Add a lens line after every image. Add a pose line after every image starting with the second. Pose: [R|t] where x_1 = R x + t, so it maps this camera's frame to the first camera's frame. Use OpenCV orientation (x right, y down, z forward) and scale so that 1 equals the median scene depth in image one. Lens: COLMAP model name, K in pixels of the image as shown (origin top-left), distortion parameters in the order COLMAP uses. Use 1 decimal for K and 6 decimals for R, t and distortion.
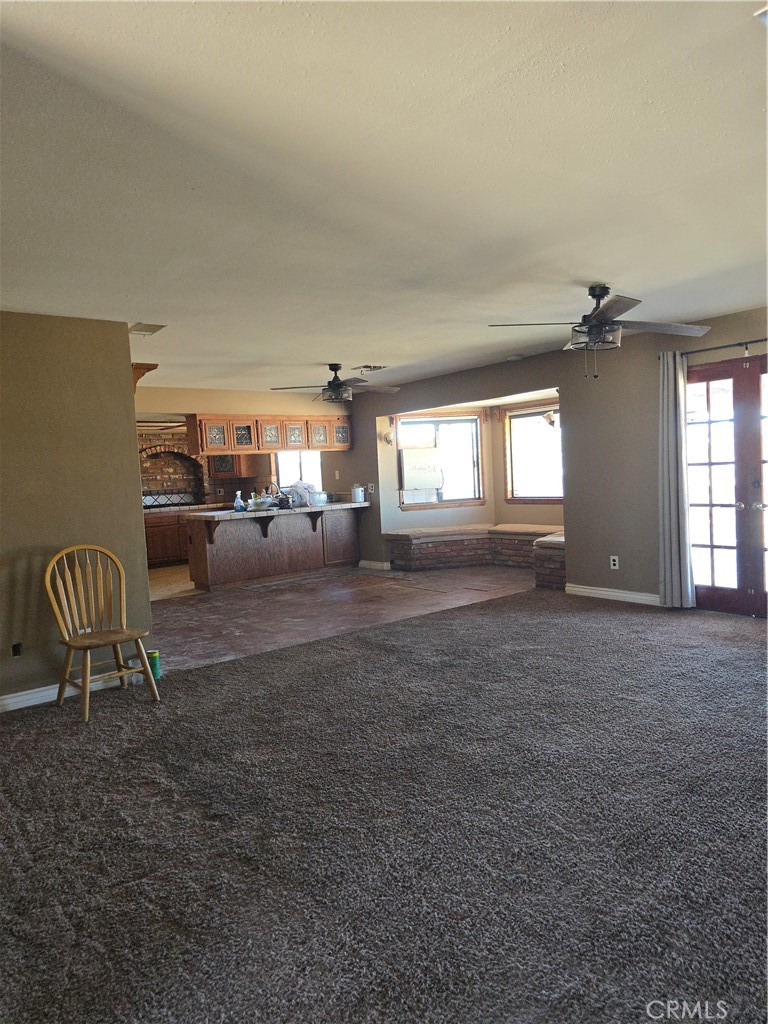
lens RADIAL K [[669.2, 0, 384.0], [0, 669.2, 512.0], [0, 0, 1]] dist [-0.001414, -0.001623]
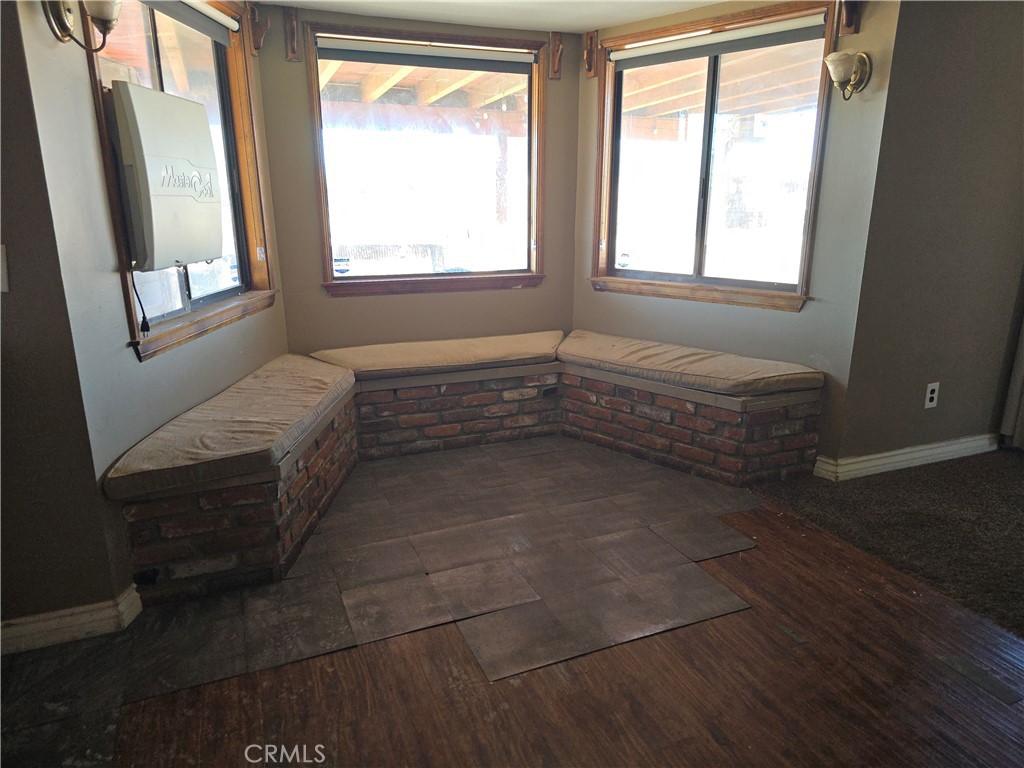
lens RADIAL K [[669.2, 0, 491.7], [0, 669.2, 387.1], [0, 0, 1]] dist [-0.001414, -0.001623]
pose [[0.305996, -0.203784, 0.929967, -0.161261], [0.050473, 0.978921, 0.197904, -0.033726], [-0.950694, -0.013620, 0.309831, 0.826379]]
